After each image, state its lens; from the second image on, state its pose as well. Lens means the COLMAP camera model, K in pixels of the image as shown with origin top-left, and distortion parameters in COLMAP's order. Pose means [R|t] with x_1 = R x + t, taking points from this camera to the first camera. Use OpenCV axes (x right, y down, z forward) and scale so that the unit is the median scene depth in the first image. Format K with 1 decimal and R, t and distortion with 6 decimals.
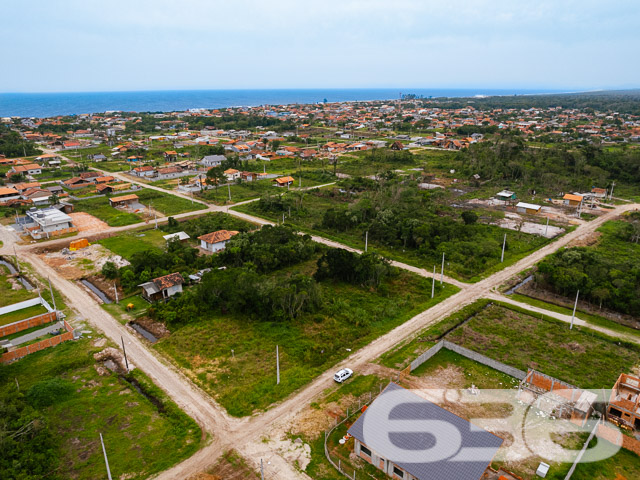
lens RADIAL K [[473.9, 0, 302.8], [0, 473.9, 240.2], [0, 0, 1]] dist [-0.034229, 0.000805]
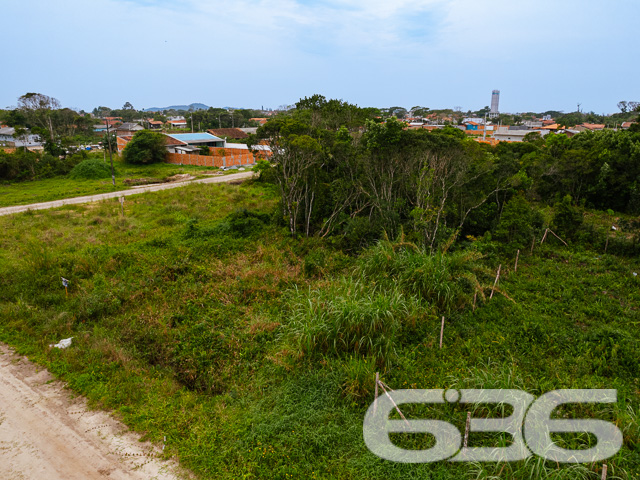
lens RADIAL K [[464.3, 0, 323.2], [0, 464.3, 240.4], [0, 0, 1]] dist [-0.063349, 0.055130]
pose [[0.180850, 0.276625, -0.943807, 0.234757], [-0.333767, 0.919944, 0.205675, 0.093640], [0.925145, 0.277815, 0.258700, 0.846471]]
